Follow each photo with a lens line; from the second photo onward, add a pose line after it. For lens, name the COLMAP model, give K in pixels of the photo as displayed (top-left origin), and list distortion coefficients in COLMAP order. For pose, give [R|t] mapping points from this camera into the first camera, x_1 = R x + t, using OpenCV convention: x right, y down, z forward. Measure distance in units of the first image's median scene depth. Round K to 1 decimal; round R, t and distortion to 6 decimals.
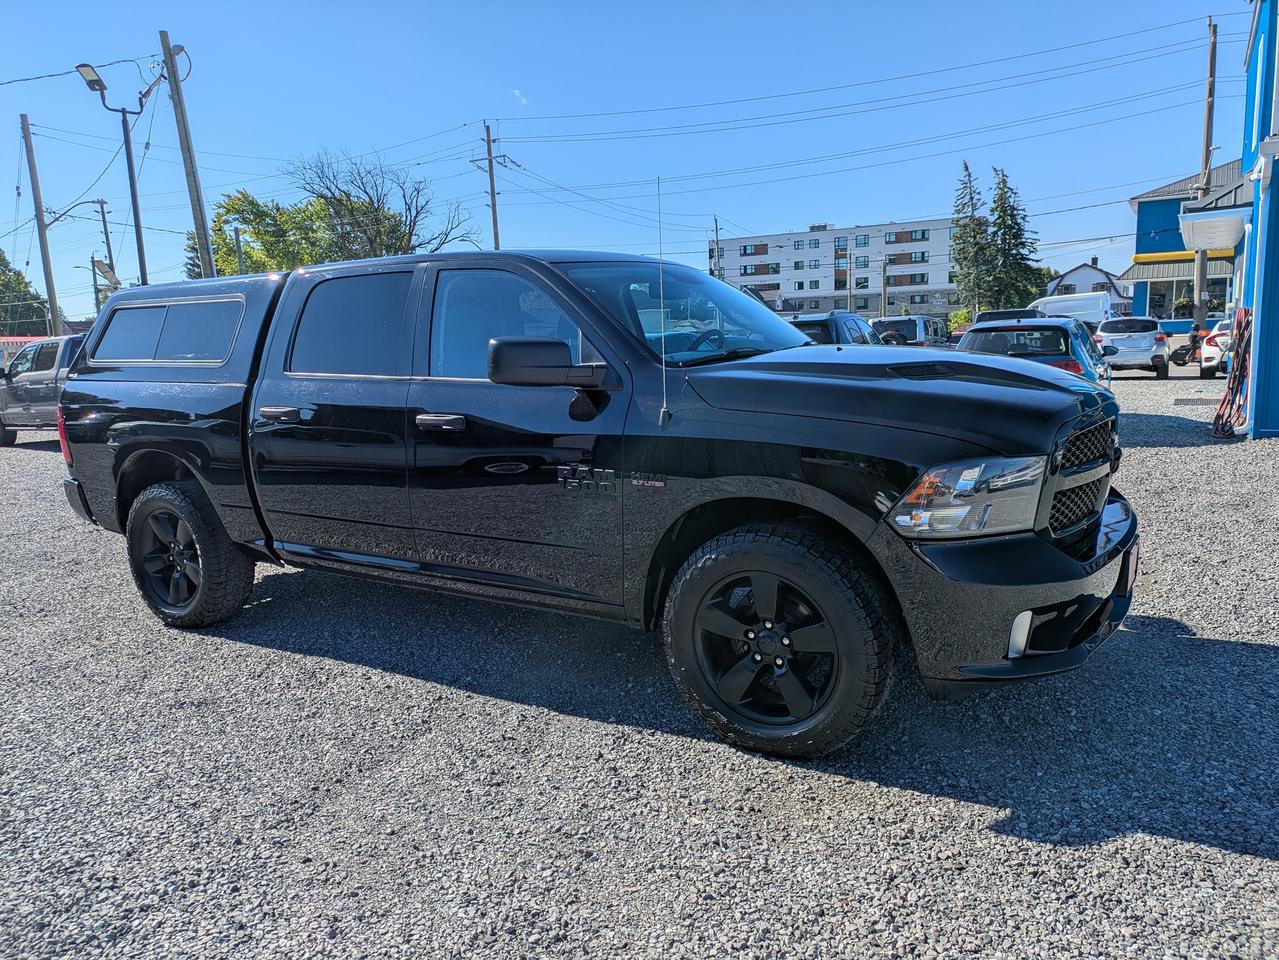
lens RADIAL K [[944.0, 0, 633.1], [0, 944.0, 478.5], [0, 0, 1]] dist [0.011988, 0.002744]
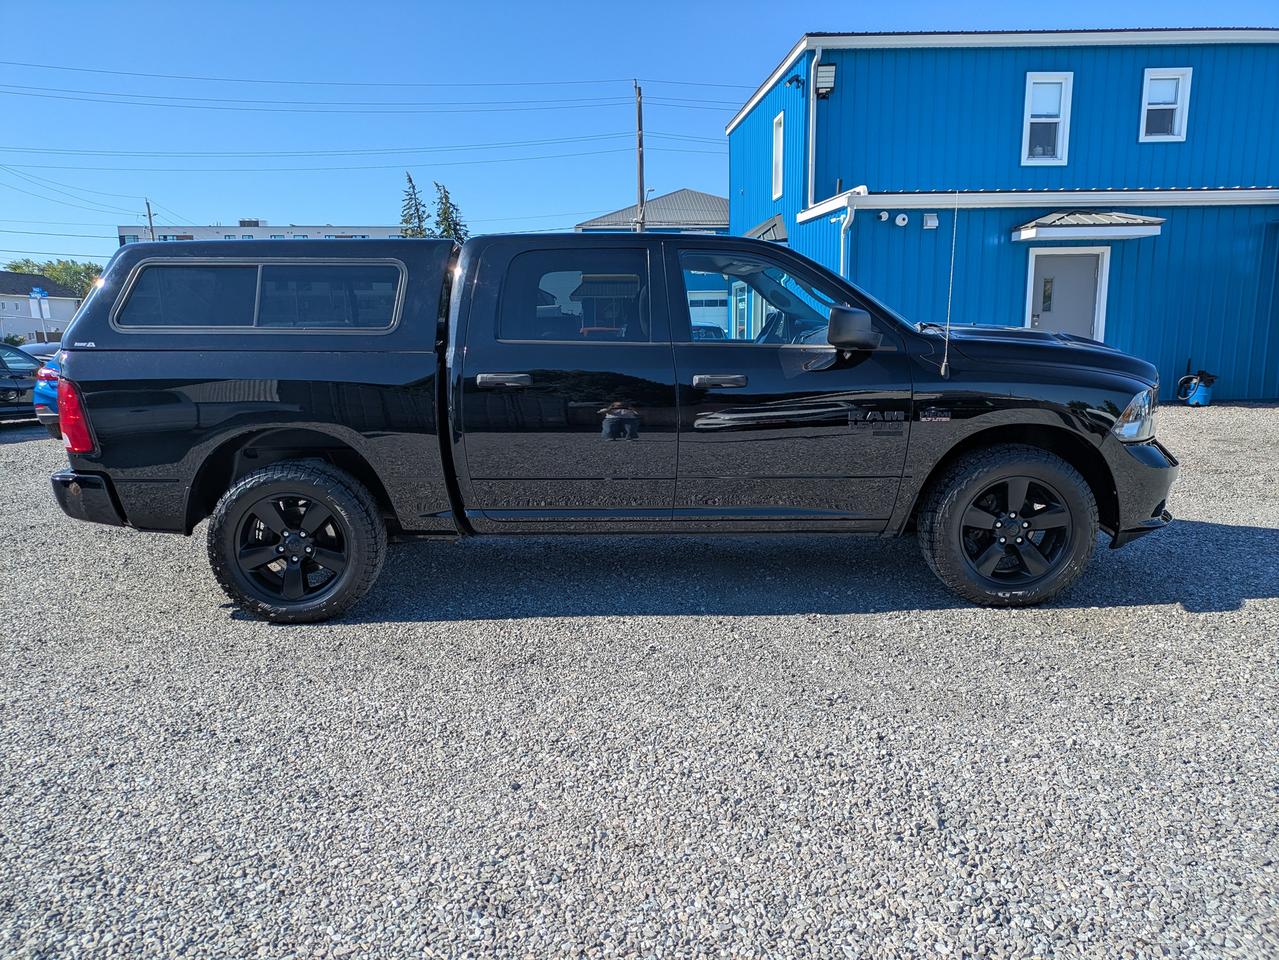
lens RADIAL K [[944.0, 0, 628.3], [0, 944.0, 489.8], [0, 0, 1]] dist [0.011988, 0.002744]
pose [[0.832091, -0.065320, 0.550780, -0.777708], [0.062338, 0.997763, 0.024152, 0.031505], [-0.551125, 0.014238, 0.834301, 0.086861]]
